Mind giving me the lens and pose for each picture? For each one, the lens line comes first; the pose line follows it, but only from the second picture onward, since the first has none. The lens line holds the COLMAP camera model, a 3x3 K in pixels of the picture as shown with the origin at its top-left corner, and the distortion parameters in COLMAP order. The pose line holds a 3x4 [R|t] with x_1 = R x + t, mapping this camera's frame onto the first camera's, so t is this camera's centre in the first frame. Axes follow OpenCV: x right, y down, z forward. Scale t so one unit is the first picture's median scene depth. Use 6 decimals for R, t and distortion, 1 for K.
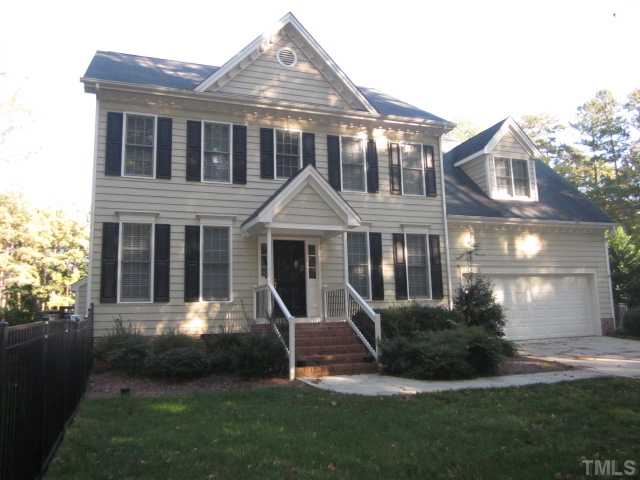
lens RADIAL K [[530.6, 0, 320.0], [0, 530.6, 240.0], [0, 0, 1]] dist [-0.044671, 0.009493]
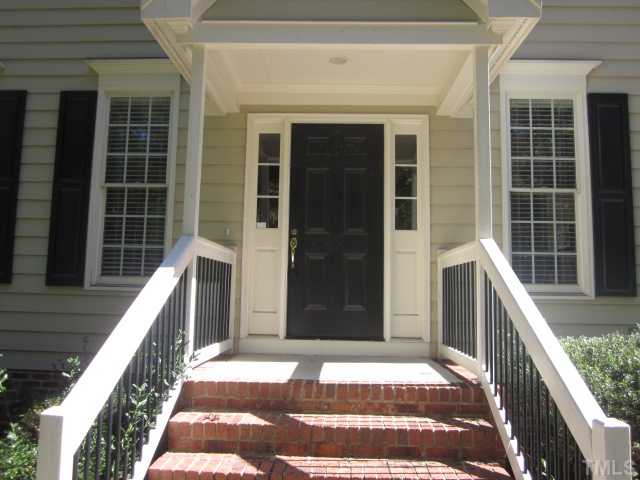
lens RADIAL K [[530.6, 0, 320.0], [0, 530.6, 240.0], [0, 0, 1]] dist [-0.044671, 0.009493]
pose [[0.920471, -0.009002, -0.390708, 0.071938], [0.012918, 0.999889, 0.007396, 0.078607], [0.390598, -0.011855, 0.920485, 0.684409]]
